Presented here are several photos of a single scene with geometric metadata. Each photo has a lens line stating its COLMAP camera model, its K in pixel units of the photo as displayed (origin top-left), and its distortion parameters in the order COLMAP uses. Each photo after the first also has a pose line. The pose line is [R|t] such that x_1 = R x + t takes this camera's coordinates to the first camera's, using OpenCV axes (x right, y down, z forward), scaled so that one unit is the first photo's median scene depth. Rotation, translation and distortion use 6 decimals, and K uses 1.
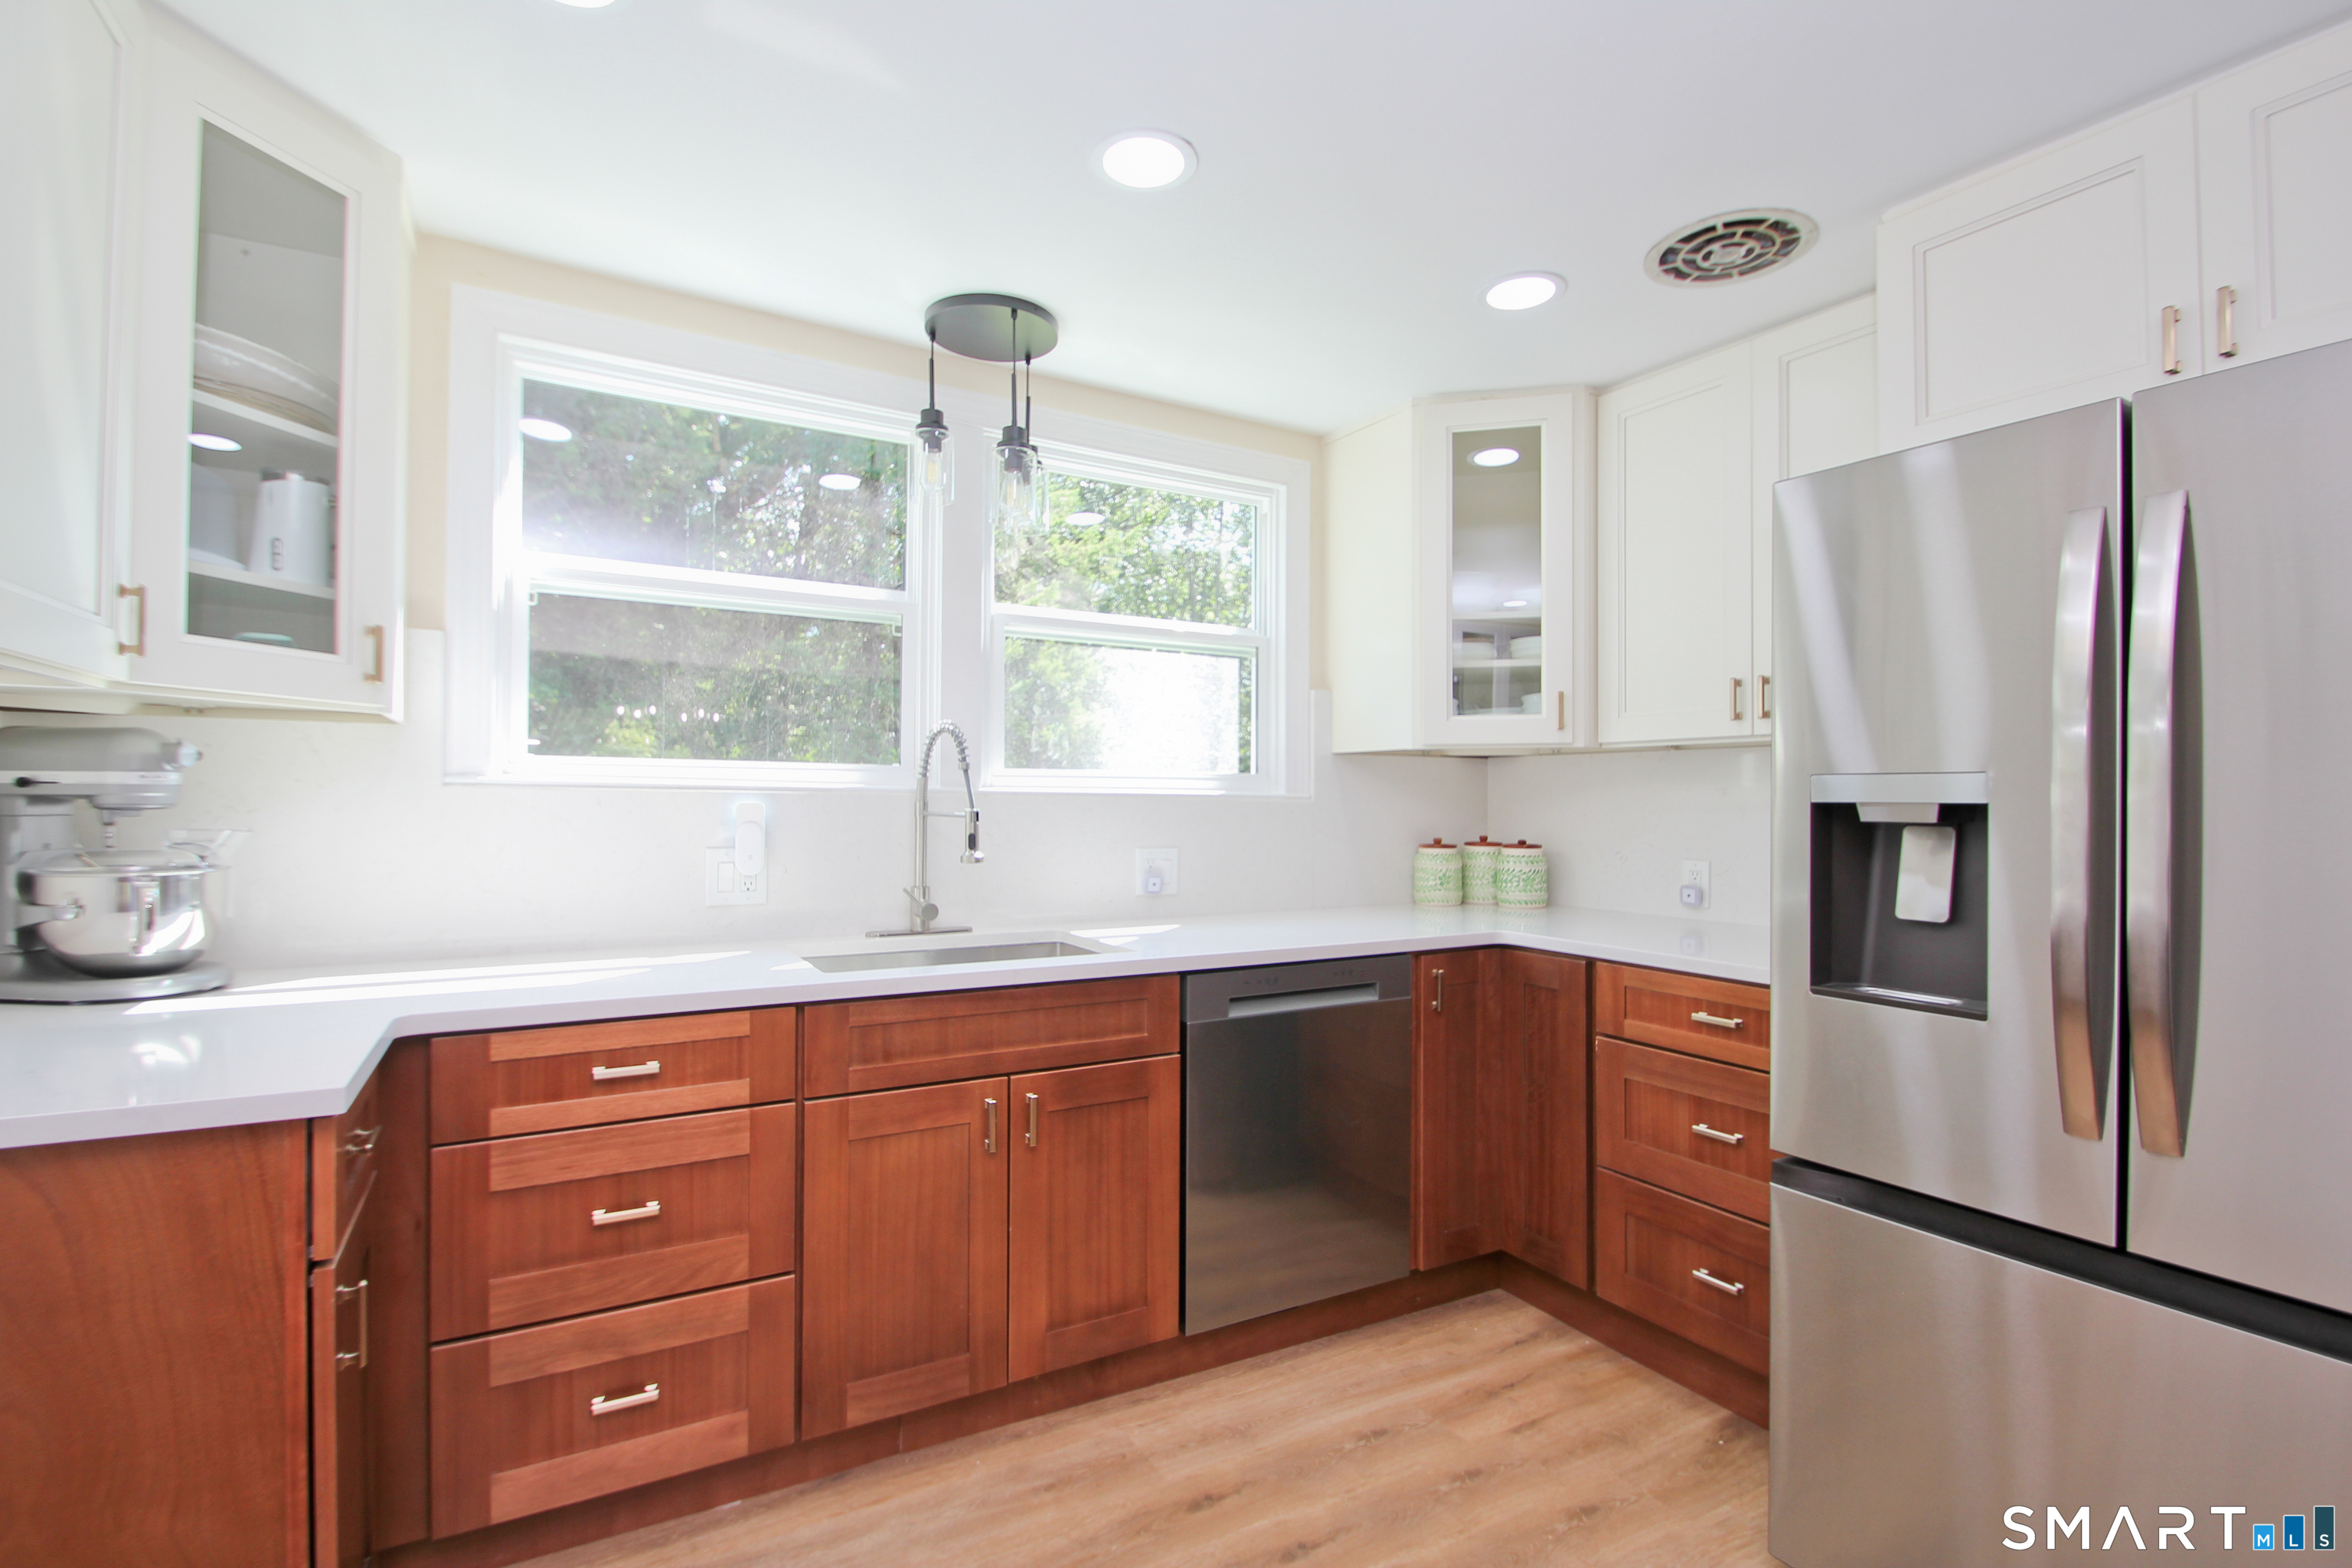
lens RADIAL K [[1109.8, 0, 1178.5], [0, 1109.8, 784.4], [0, 0, 1]] dist [-0.000490, -0.000859]
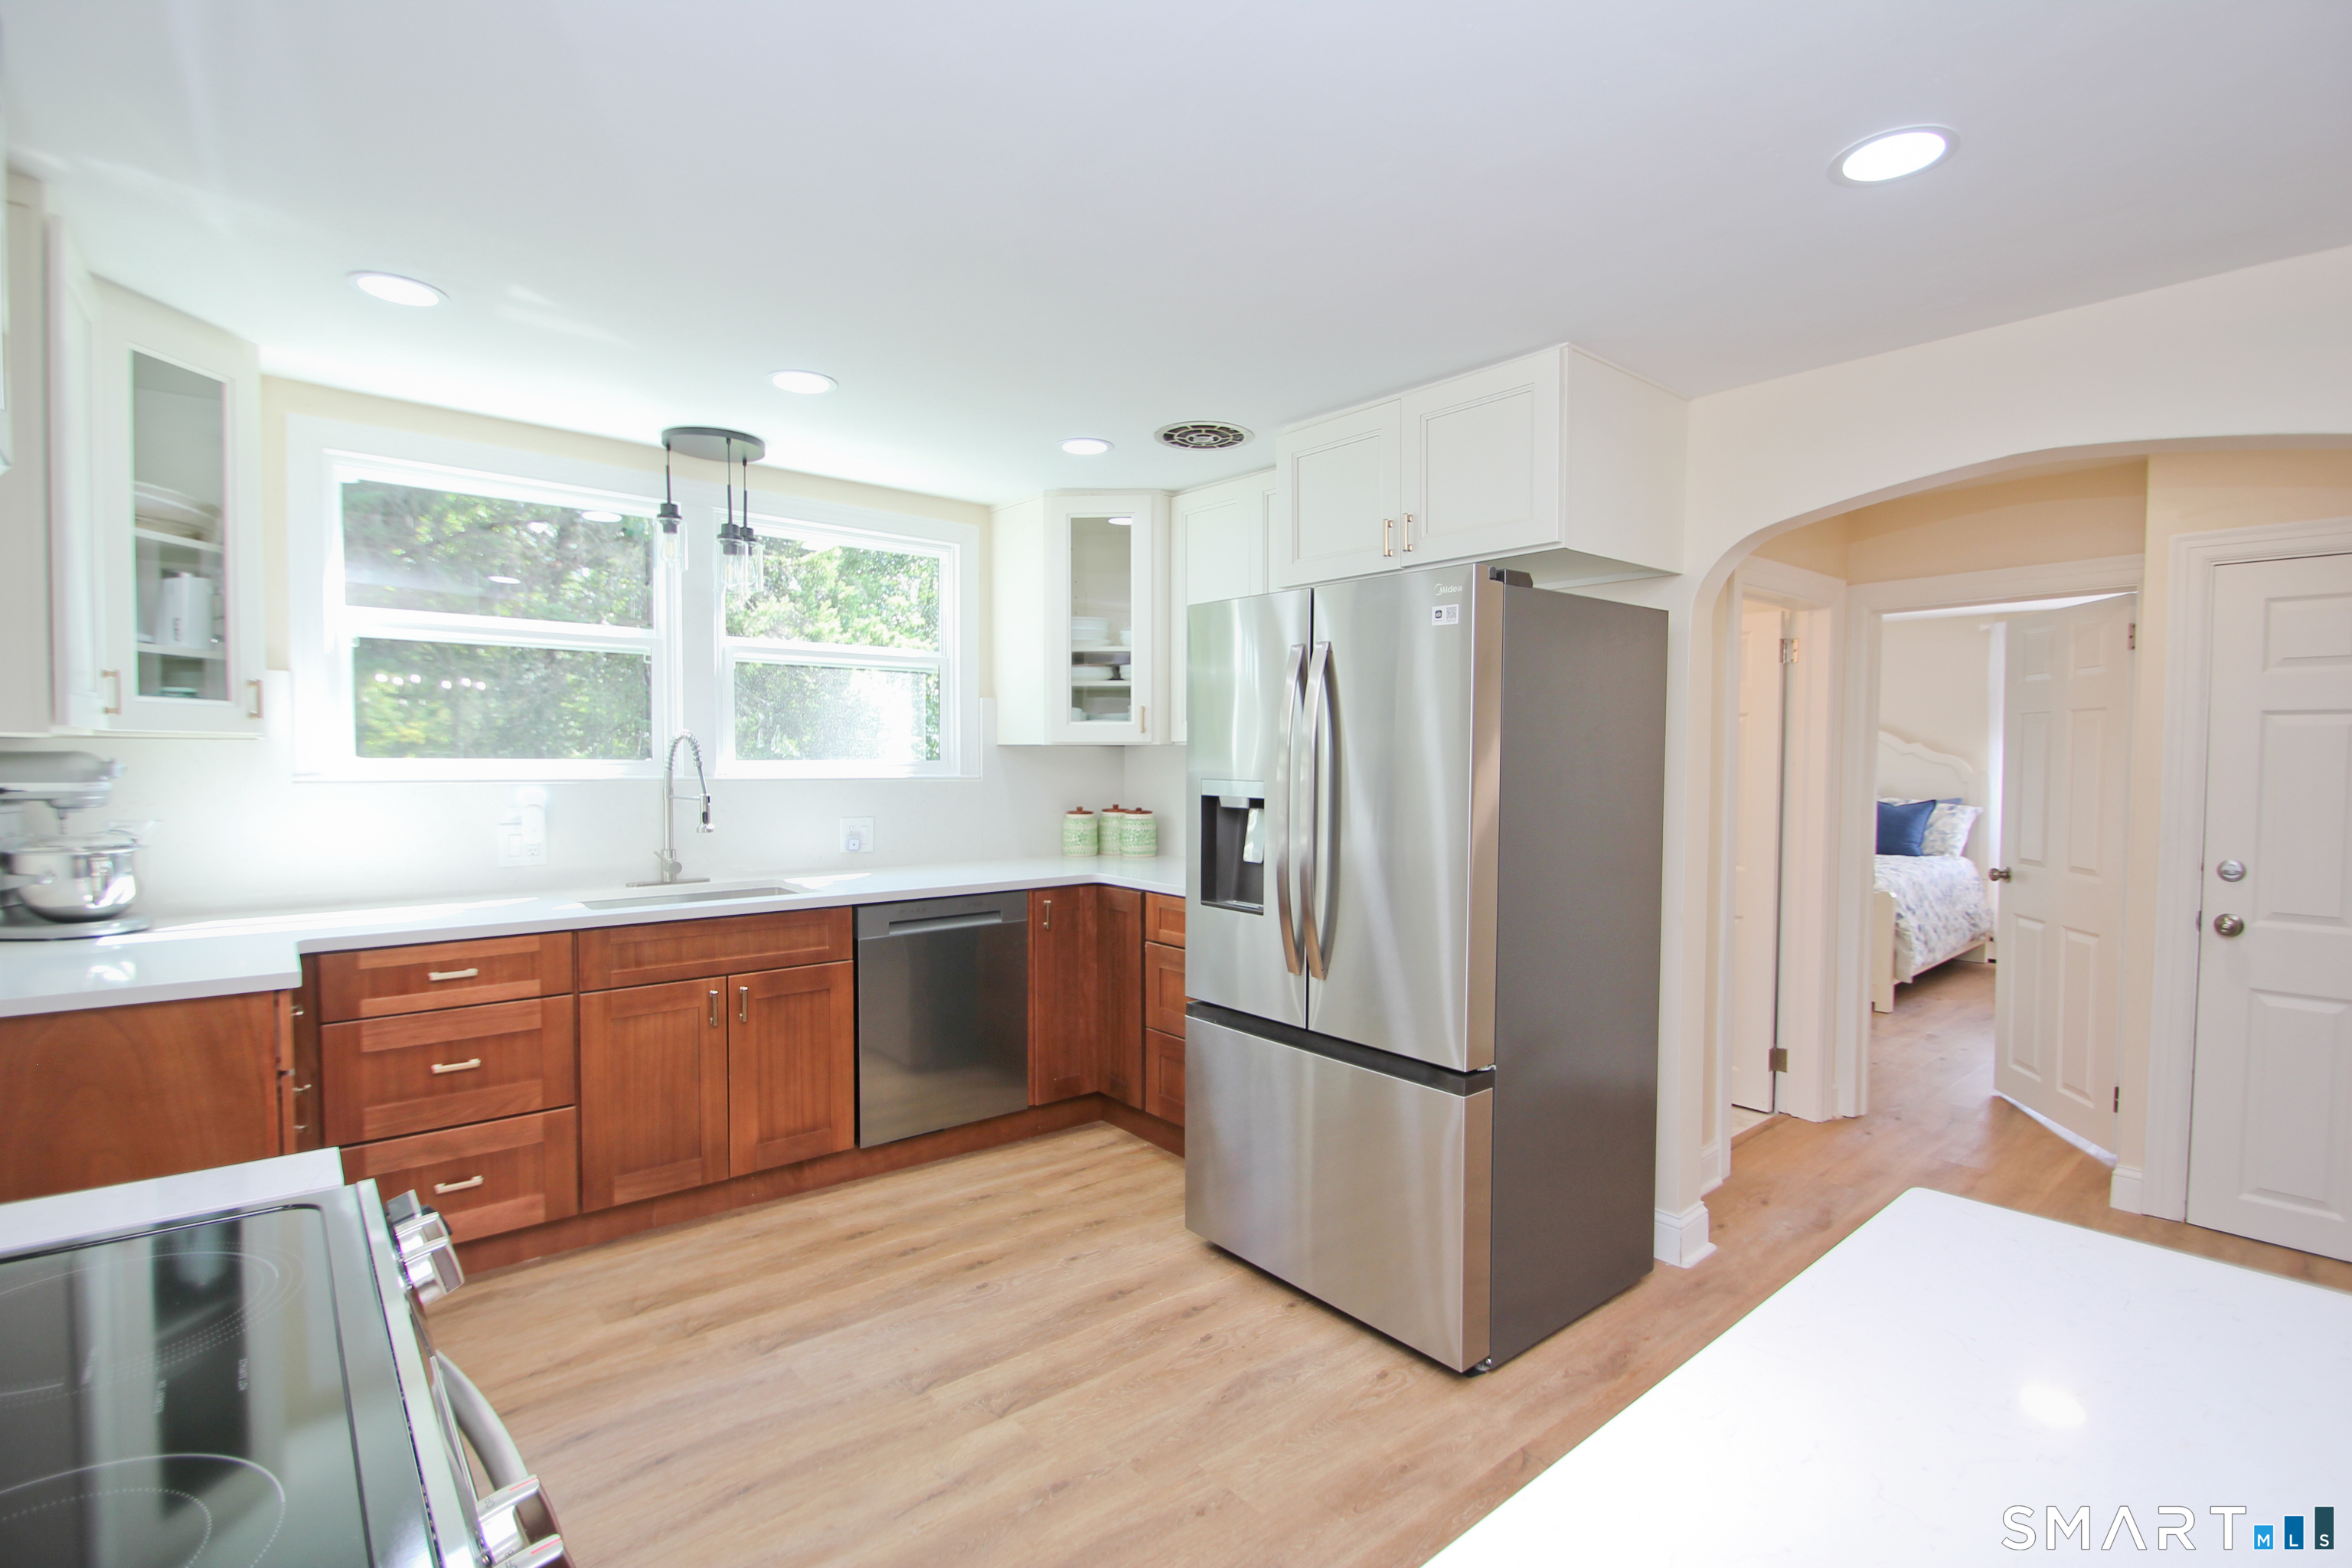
lens RADIAL K [[1109.8, 0, 1177.9], [0, 1109.8, 786.5], [0, 0, 1]] dist [-0.000490, -0.000859]
pose [[0.985601, -0.006469, 0.168961, 0.192861], [-0.001437, 0.998911, 0.046624, -0.062143], [-0.169079, -0.046196, 0.984519, -0.556213]]
